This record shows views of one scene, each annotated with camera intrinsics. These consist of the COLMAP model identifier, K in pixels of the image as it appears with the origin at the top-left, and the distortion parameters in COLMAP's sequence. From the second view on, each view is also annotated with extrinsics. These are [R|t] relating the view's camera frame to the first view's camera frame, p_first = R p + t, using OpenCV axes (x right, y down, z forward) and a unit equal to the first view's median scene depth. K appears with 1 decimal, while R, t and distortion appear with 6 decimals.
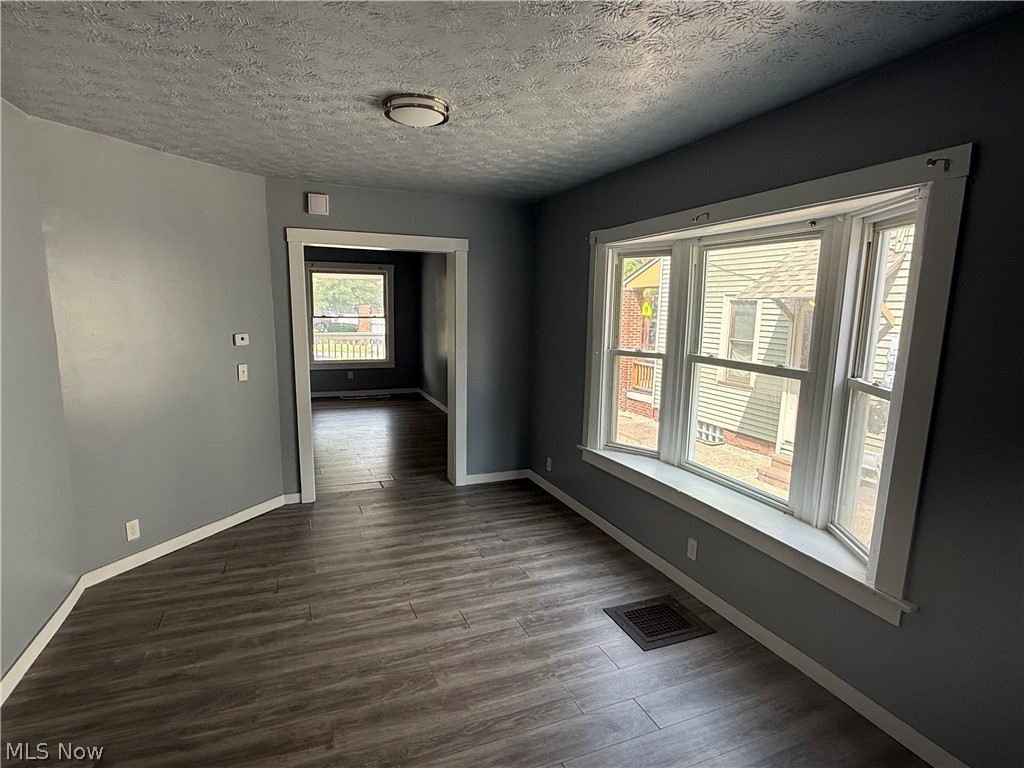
lens RADIAL K [[556.7, 0, 514.2], [0, 556.7, 387.0], [0, 0, 1]] dist [0.000394, 0.000213]
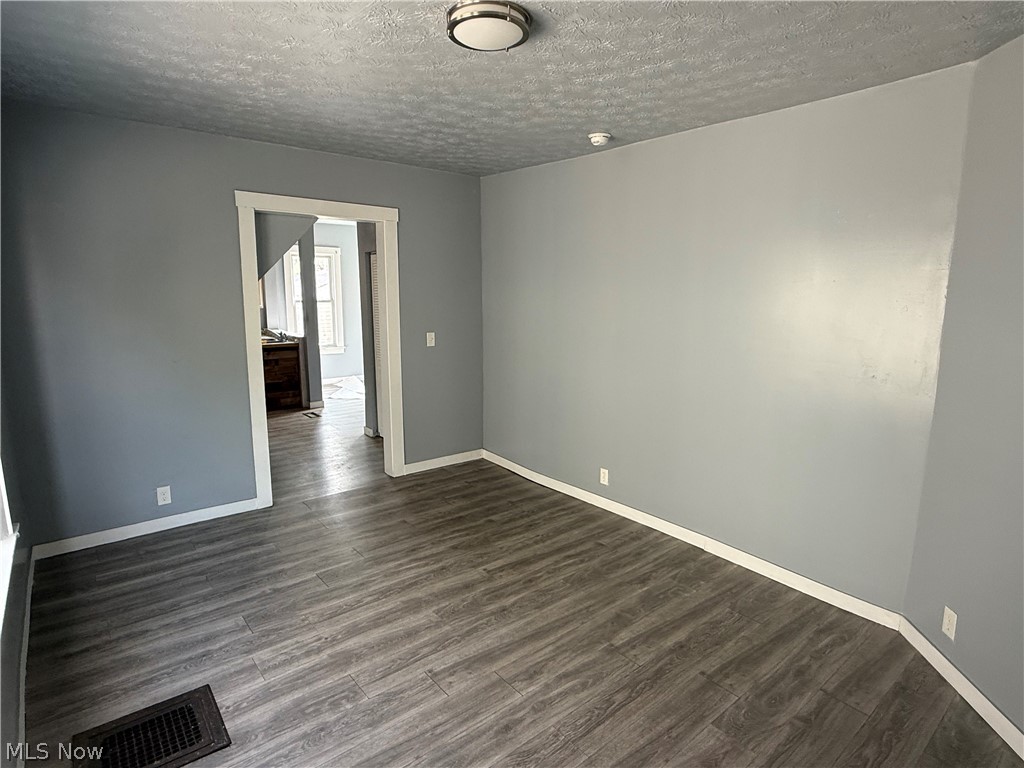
lens RADIAL K [[556.7, 0, 512.6], [0, 556.7, 384.1], [0, 0, 1]] dist [0.000394, 0.000213]
pose [[-0.954819, 0.024524, -0.296173, 0.030469], [-0.068577, 0.951512, 0.299870, -0.229617], [0.289167, 0.306633, -0.906840, 1.651235]]
